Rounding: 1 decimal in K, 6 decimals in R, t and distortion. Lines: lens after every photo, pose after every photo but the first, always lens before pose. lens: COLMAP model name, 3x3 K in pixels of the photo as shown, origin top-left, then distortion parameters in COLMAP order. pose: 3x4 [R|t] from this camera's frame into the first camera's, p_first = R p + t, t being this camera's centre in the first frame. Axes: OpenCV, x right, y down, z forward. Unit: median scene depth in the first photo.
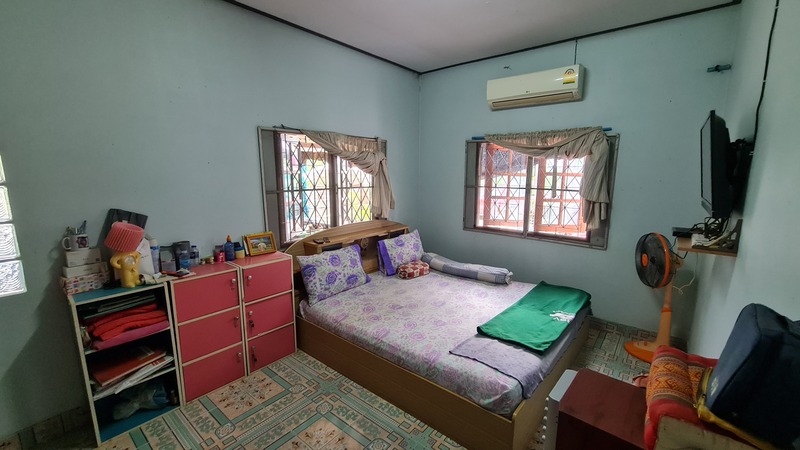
lens RADIAL K [[328.6, 0, 403.8], [0, 328.6, 226.1], [0, 0, 1]] dist [0.002855, -0.000109]
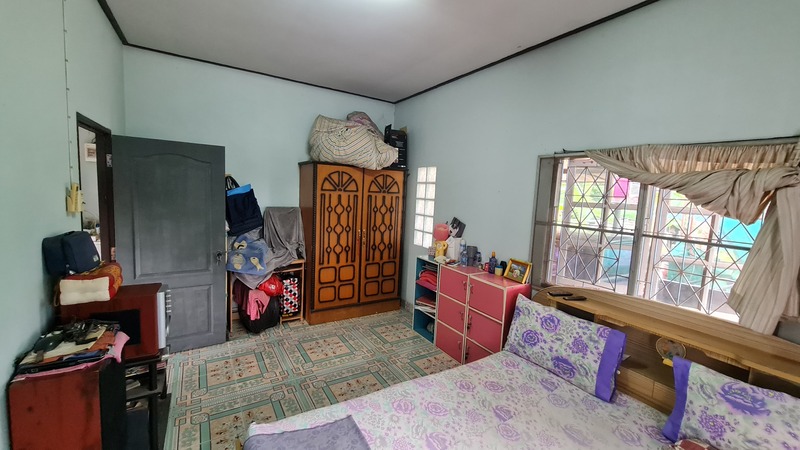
lens RADIAL K [[328.6, 0, 404.0], [0, 328.6, 222.9], [0, 0, 1]] dist [0.002855, -0.000109]
pose [[-0.312918, 0.084402, -0.946022, 0.600806], [-0.208863, 0.965546, 0.155230, -0.166248], [0.926530, 0.246164, -0.284509, 0.901025]]
